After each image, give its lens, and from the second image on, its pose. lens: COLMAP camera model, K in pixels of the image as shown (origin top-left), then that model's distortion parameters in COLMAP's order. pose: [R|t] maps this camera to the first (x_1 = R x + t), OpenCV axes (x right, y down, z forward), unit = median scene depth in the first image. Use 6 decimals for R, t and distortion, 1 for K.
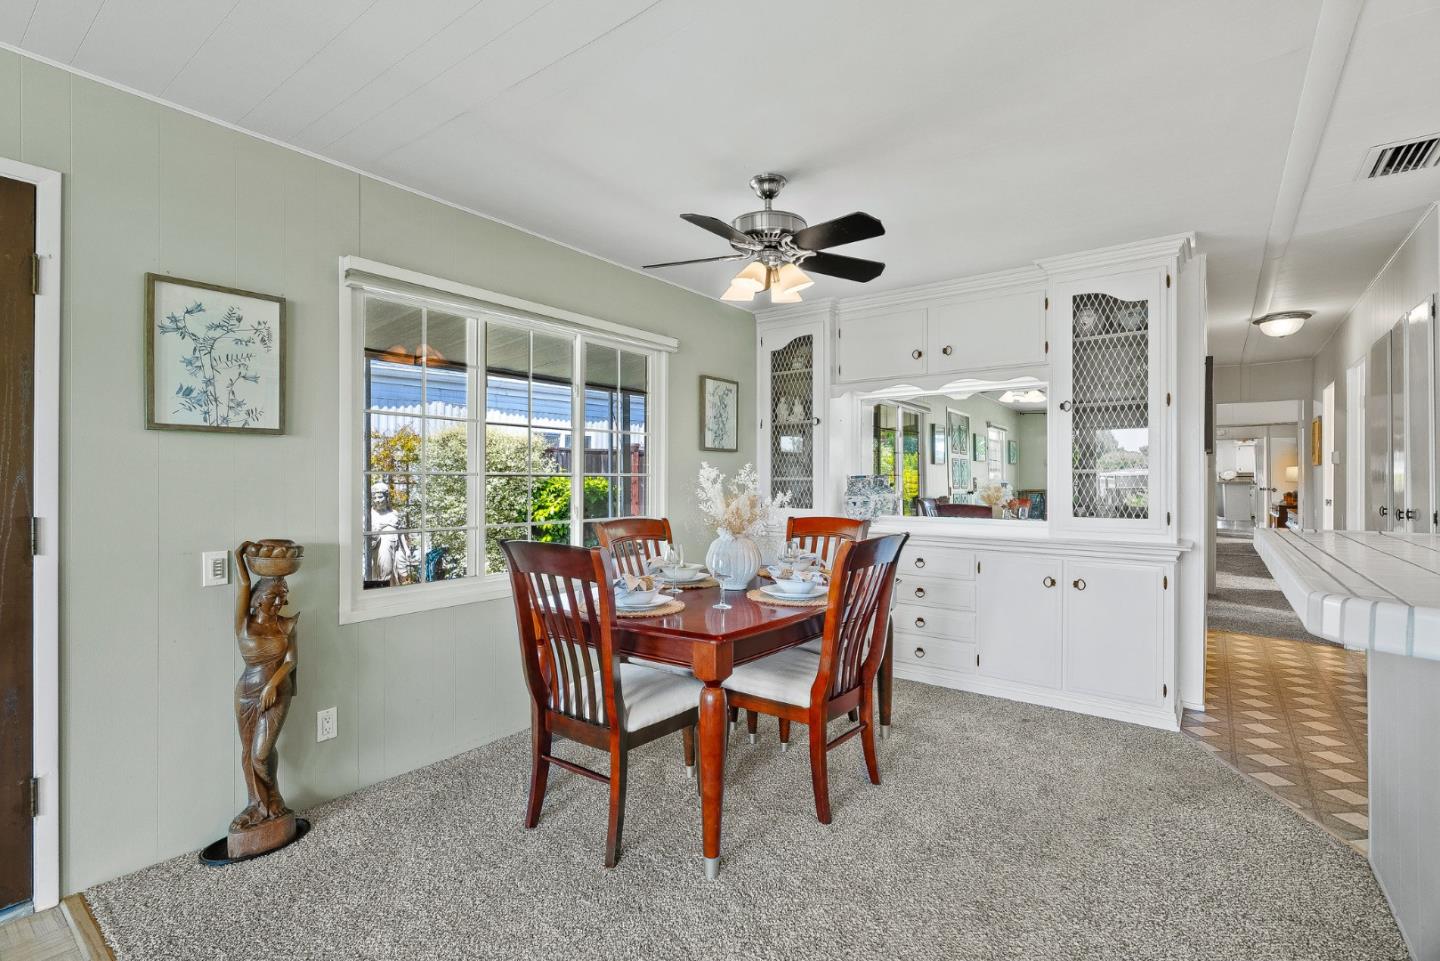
lens RADIAL K [[658.1, 0, 715.3], [0, 658.1, 480.8], [0, 0, 1]] dist [-0.011255, 0.007551]
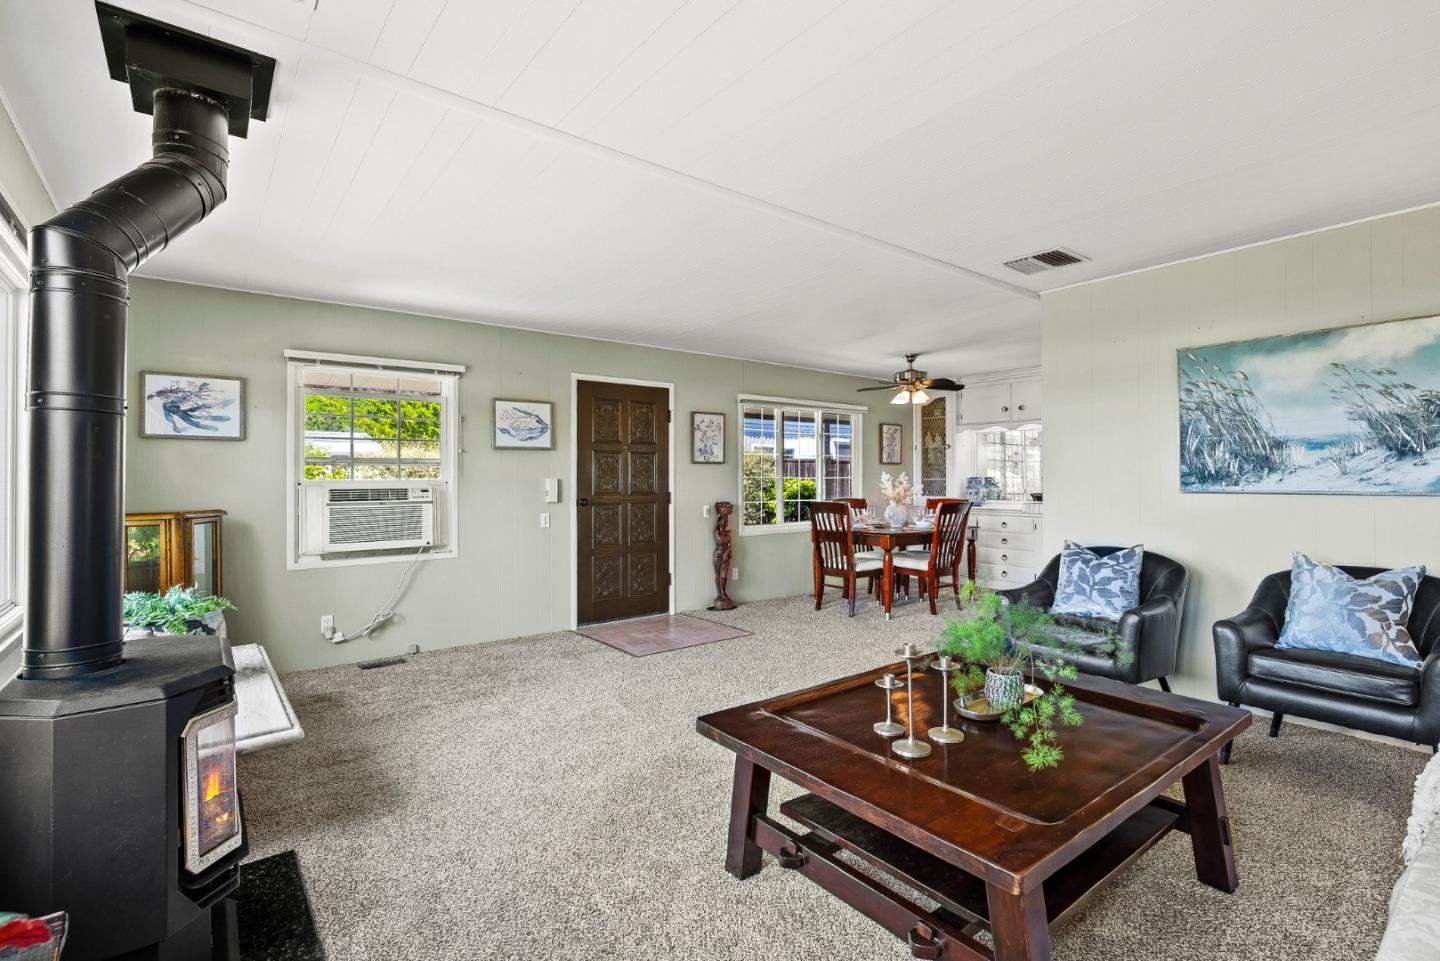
lens RADIAL K [[658.1, 0, 715.3], [0, 658.1, 480.8], [0, 0, 1]] dist [-0.011255, 0.007551]
pose [[0.967186, -0.004358, -0.254034, -0.001974], [0.003499, 0.999987, -0.003831, 0.009977], [0.254047, 0.002816, 0.967188, -1.535787]]
